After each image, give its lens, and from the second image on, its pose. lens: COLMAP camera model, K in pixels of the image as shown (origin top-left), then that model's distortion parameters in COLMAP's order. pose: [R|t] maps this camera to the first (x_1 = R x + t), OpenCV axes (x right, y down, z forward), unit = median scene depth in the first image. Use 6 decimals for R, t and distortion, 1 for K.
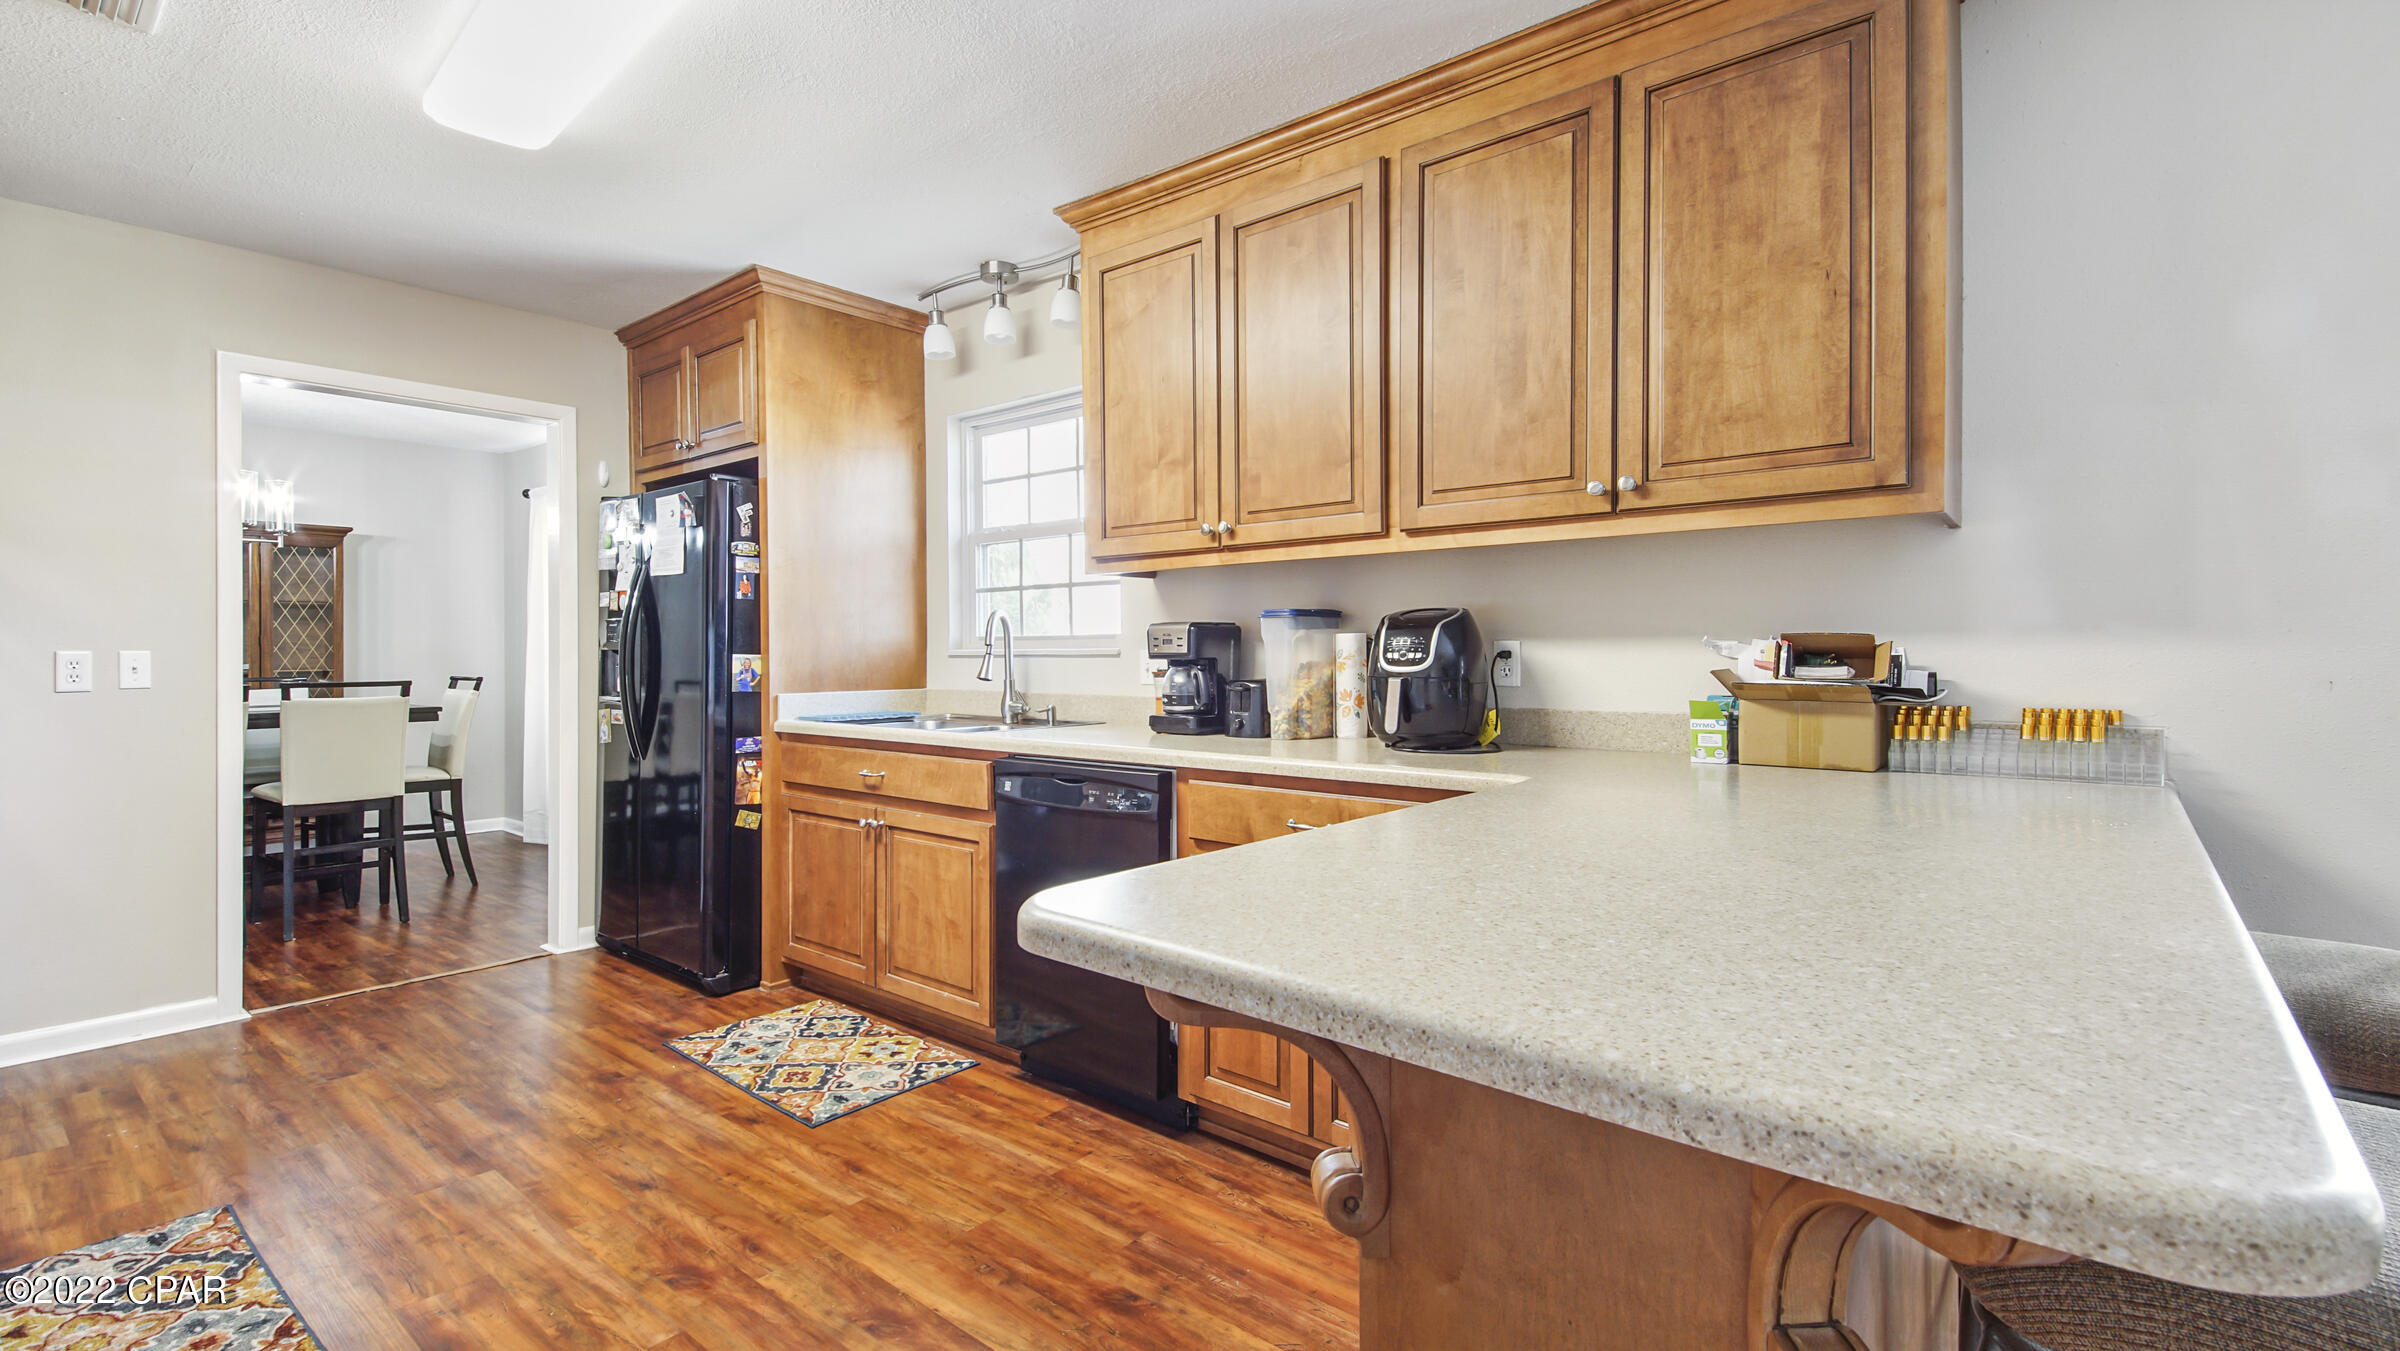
lens RADIAL K [[1059.9, 0, 1195.2], [0, 1059.9, 664.4], [0, 0, 1]] dist [0.047814, -0.030353]
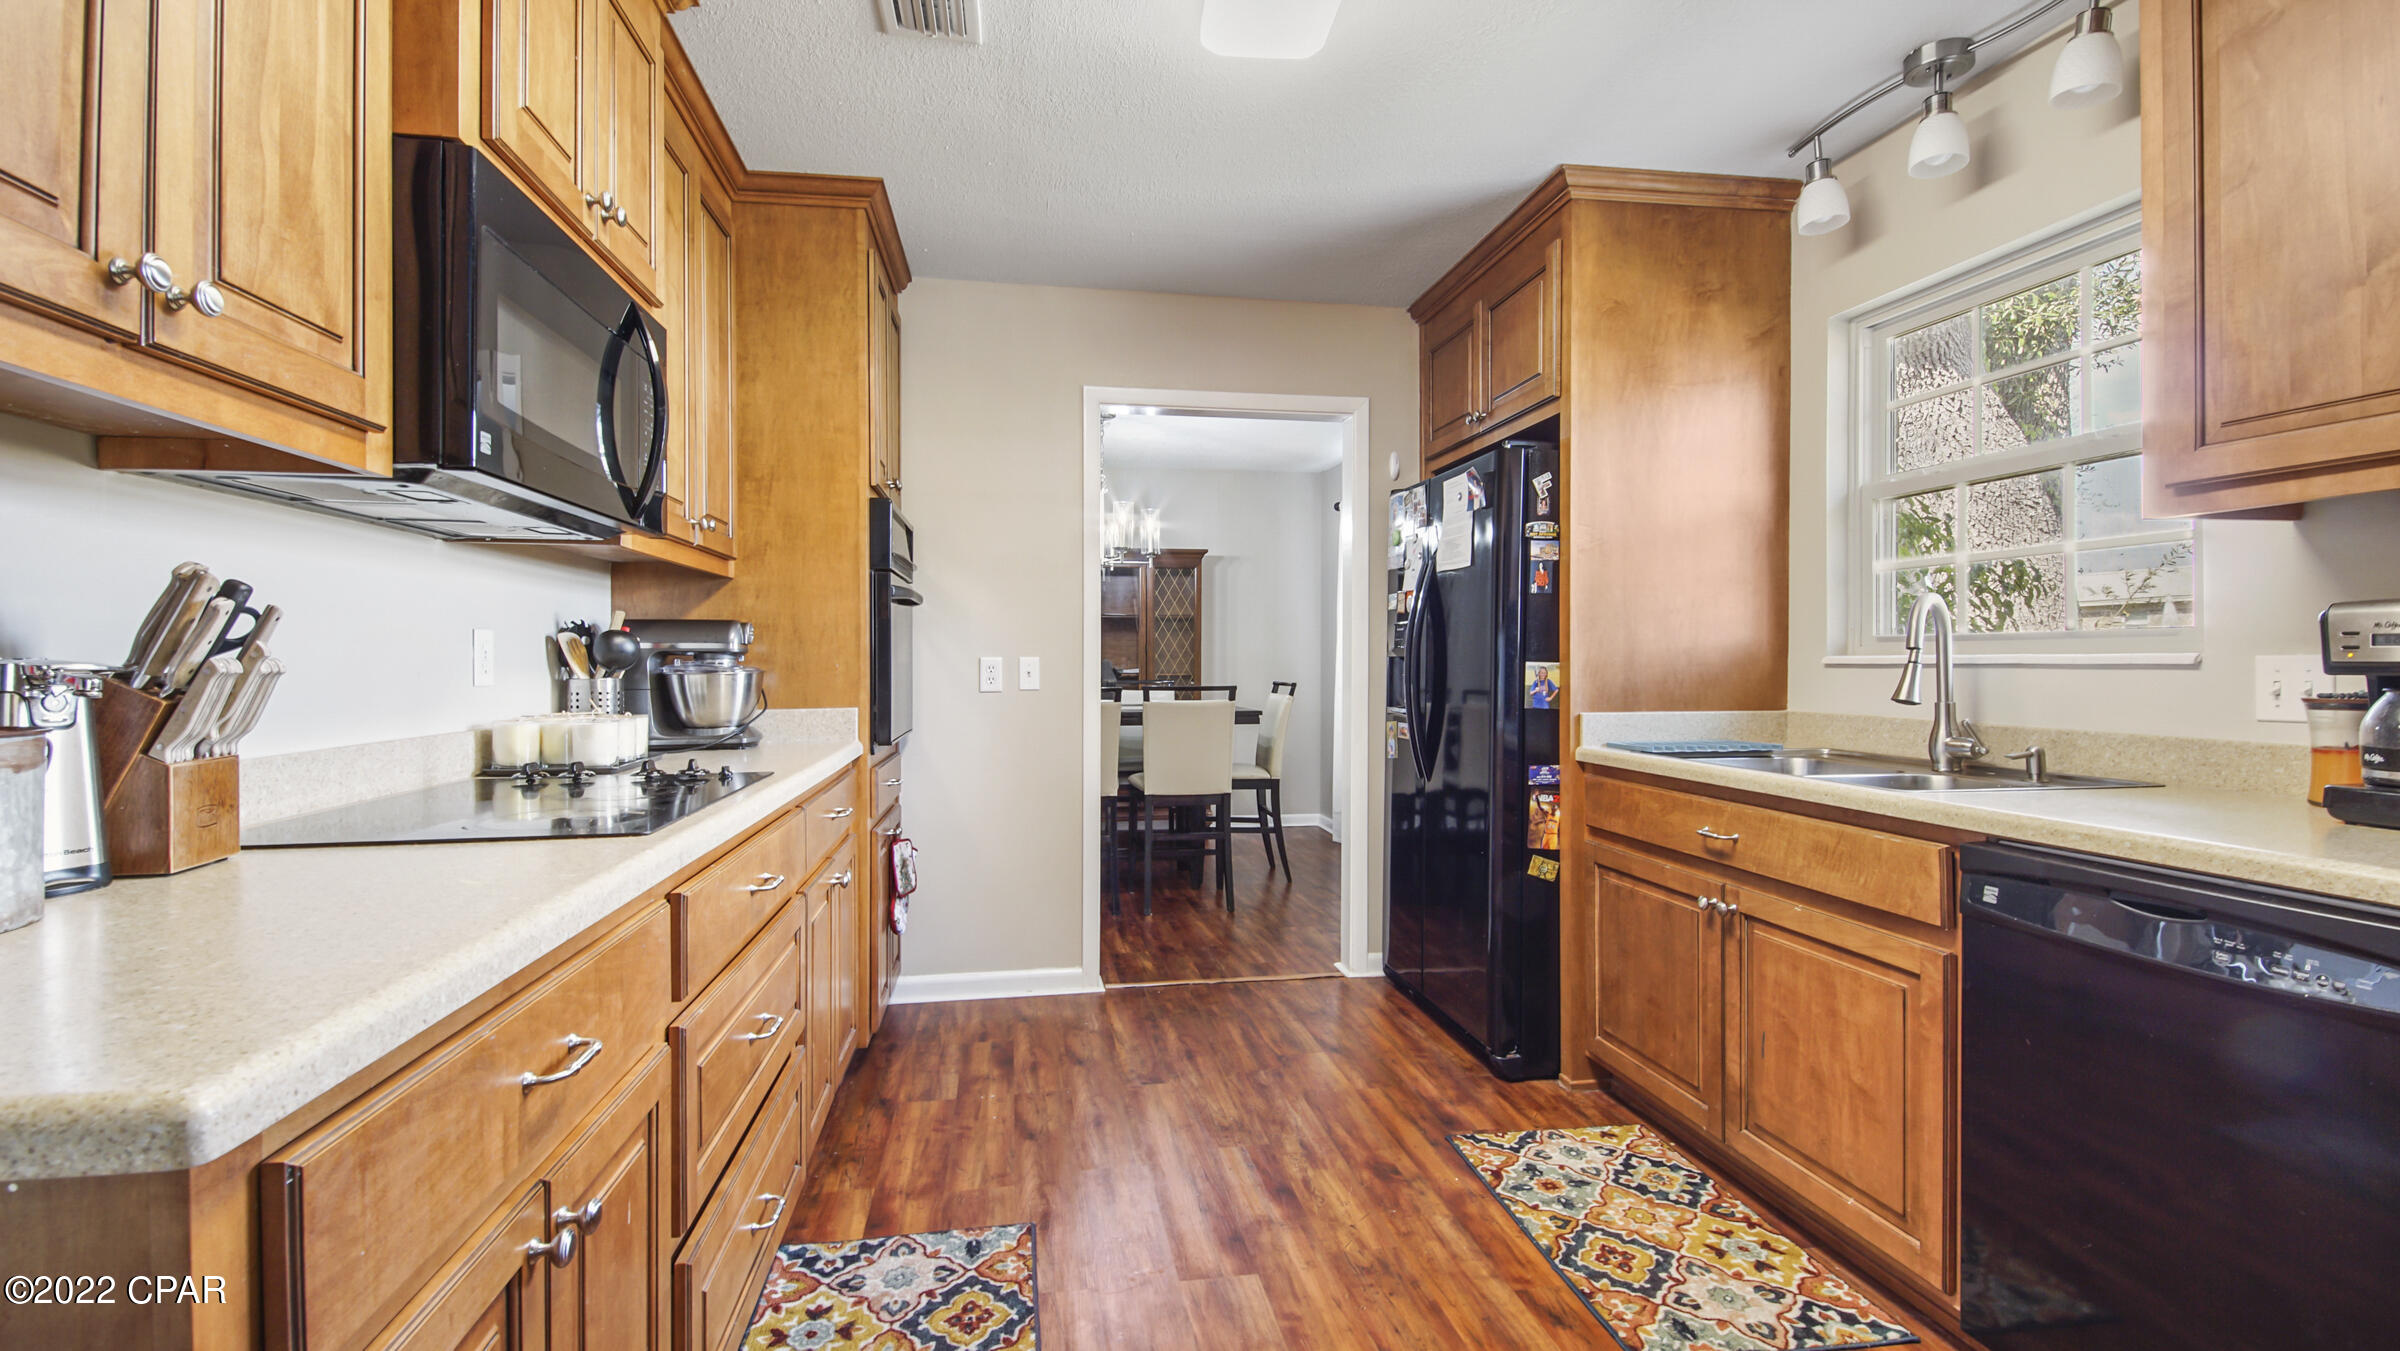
lens RADIAL K [[1059.9, 0, 1195.2], [0, 1059.9, 664.4], [0, 0, 1]] dist [0.047814, -0.030353]
pose [[0.760729, 0.004634, -0.649053, -0.101274], [-0.008927, 0.999955, -0.003323, -0.002671], [0.649008, 0.008322, 0.760736, 0.226891]]
